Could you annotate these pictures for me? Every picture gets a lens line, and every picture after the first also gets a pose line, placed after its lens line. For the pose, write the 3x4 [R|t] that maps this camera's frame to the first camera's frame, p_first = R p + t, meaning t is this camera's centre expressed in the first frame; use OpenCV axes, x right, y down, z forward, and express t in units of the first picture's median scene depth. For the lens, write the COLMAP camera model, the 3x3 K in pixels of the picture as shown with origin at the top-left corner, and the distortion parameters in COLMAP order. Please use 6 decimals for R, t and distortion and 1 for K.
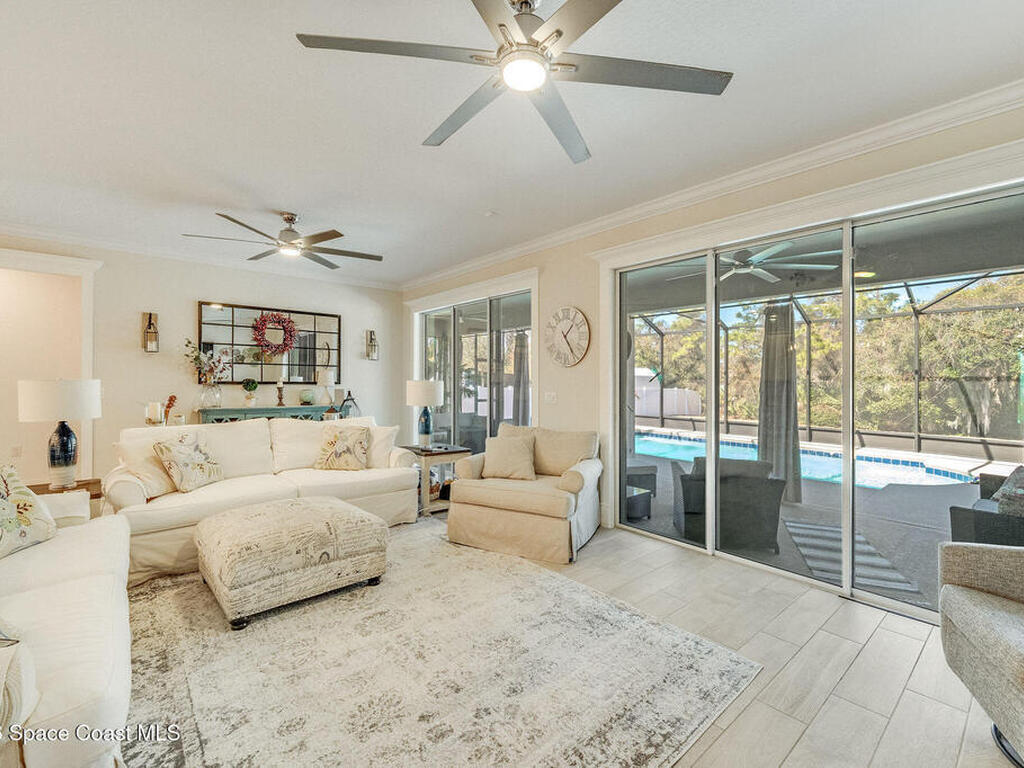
lens RADIAL K [[471.2, 0, 520.6], [0, 471.2, 374.8], [0, 0, 1]] dist [-0.003035, -0.000529]
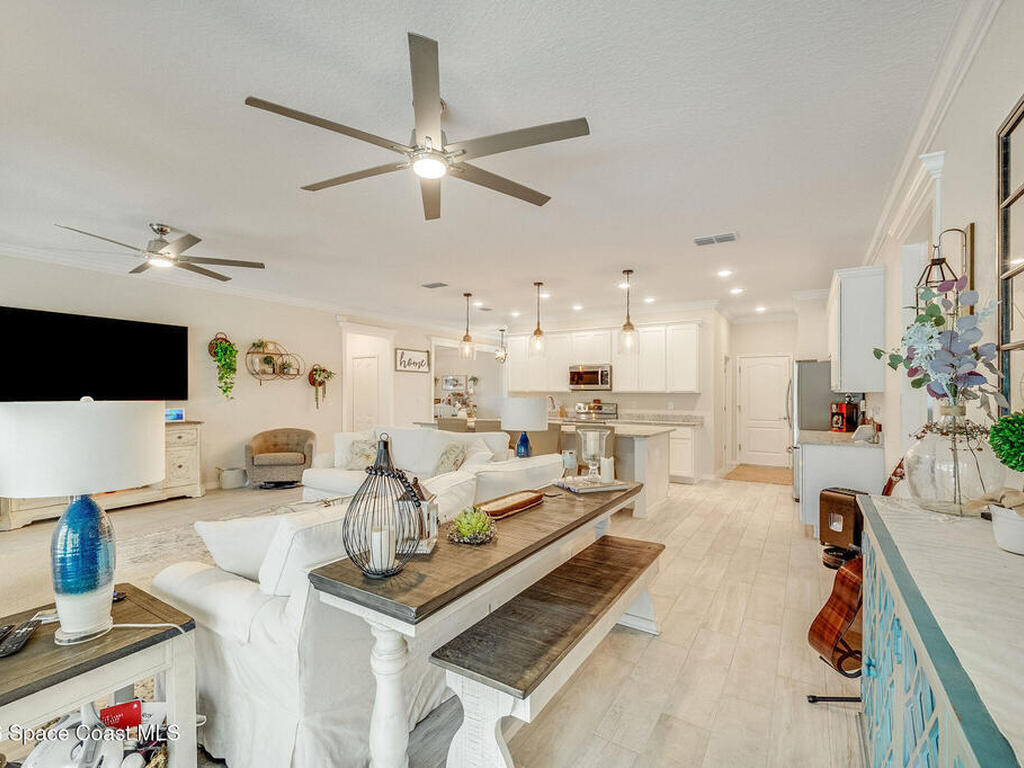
lens RADIAL K [[467.0, 0, 516.3], [0, 467.0, 397.9], [0, 0, 1]] dist [0.000265, -0.000228]
pose [[-0.959653, -0.013025, -0.280886, -0.382097], [-0.014560, 0.999888, 0.003378, 0.002887], [0.280811, 0.007331, -0.959735, 1.384149]]
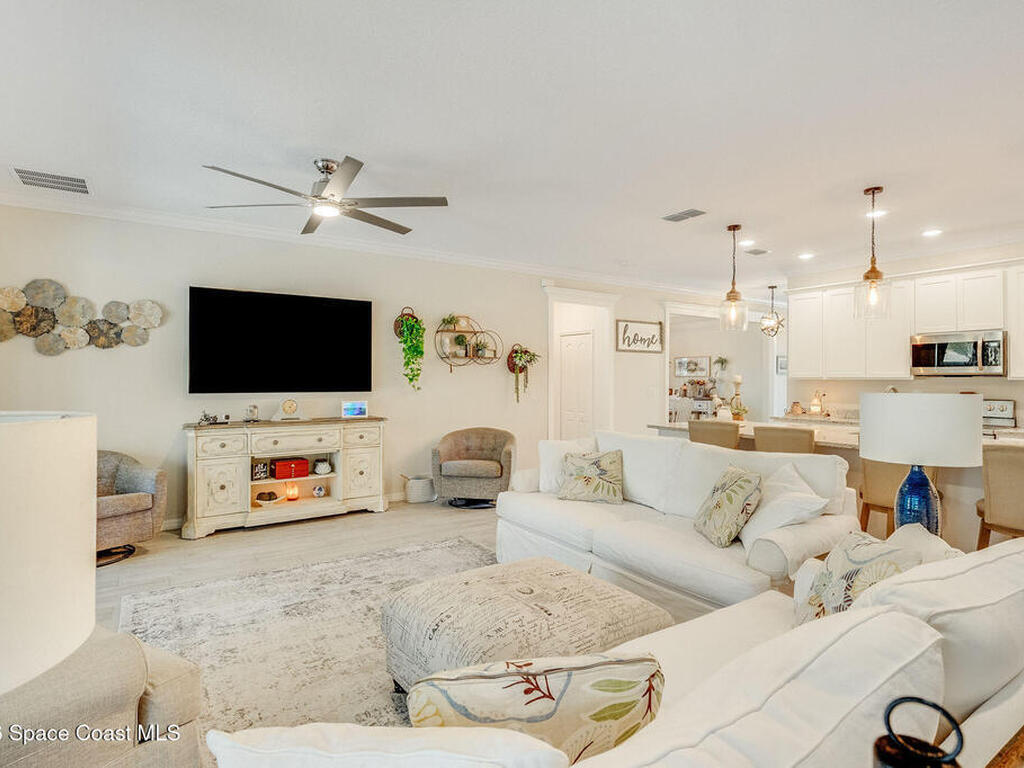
lens RADIAL K [[559.5, 0, 512.0], [0, 559.5, 384.0], [0, 0, 1]] dist [-0.005735, -0.000772]
pose [[-0.991236, -0.014301, 0.131326, -0.354590], [-0.013711, 0.999891, 0.005396, -0.000264], [-0.131389, 0.003548, -0.991325, 1.112432]]
